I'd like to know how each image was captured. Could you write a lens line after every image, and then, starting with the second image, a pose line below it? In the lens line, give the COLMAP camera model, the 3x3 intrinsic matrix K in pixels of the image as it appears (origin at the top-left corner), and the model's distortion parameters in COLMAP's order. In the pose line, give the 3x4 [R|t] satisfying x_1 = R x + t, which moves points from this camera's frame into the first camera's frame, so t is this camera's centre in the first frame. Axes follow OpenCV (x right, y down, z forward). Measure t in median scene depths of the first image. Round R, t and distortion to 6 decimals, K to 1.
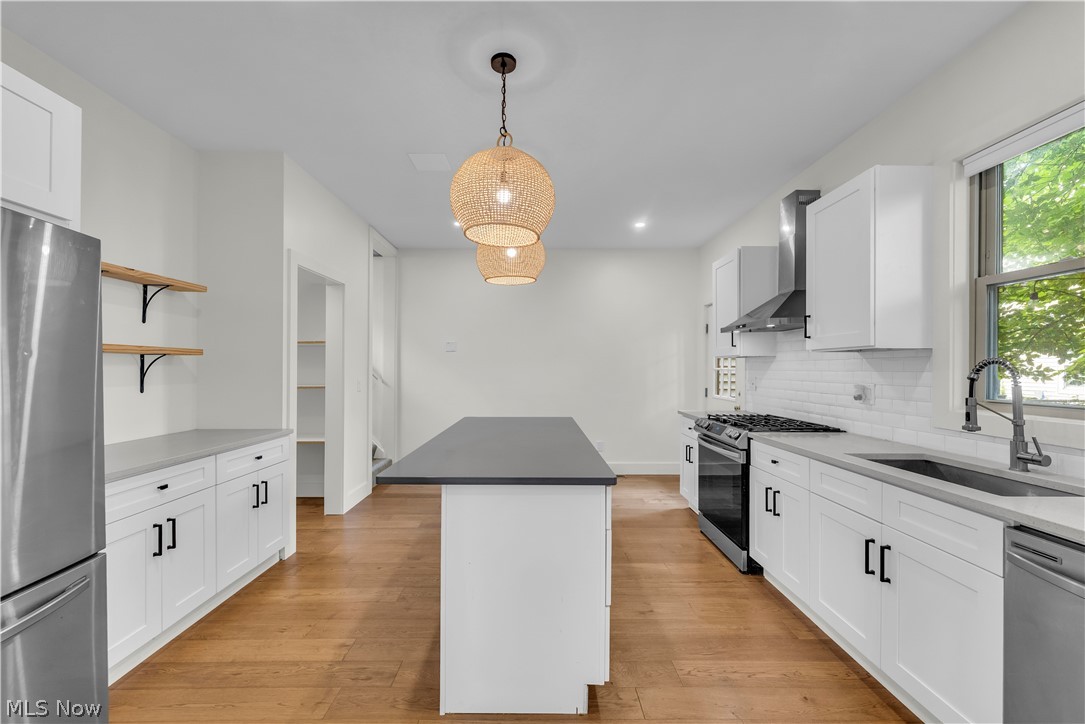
lens RADIAL K [[440.0, 0, 537.7], [0, 440.0, 365.5], [0, 0, 1]] dist [0.002599, 0.000087]
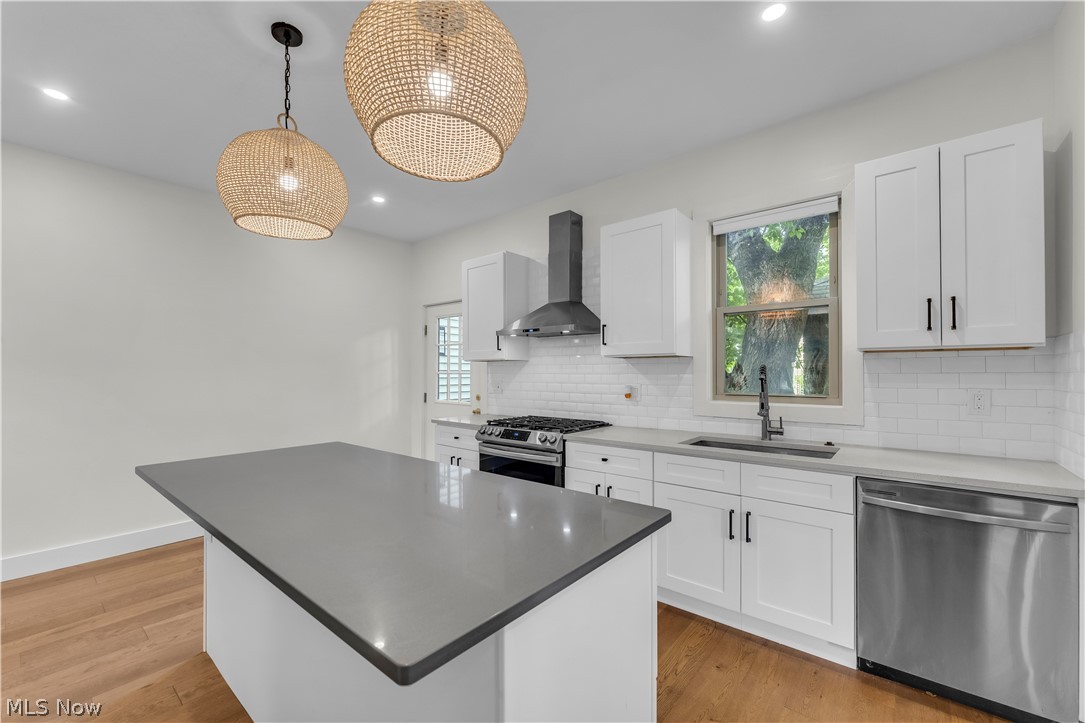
lens RADIAL K [[440.0, 0, 541.8], [0, 440.0, 367.1], [0, 0, 1]] dist [0.002599, 0.000087]
pose [[0.646605, 0.006651, 0.762796, -0.344673], [-0.003112, 0.999977, -0.006080, 0.002154], [-0.762819, 0.001557, 0.646610, 0.396833]]
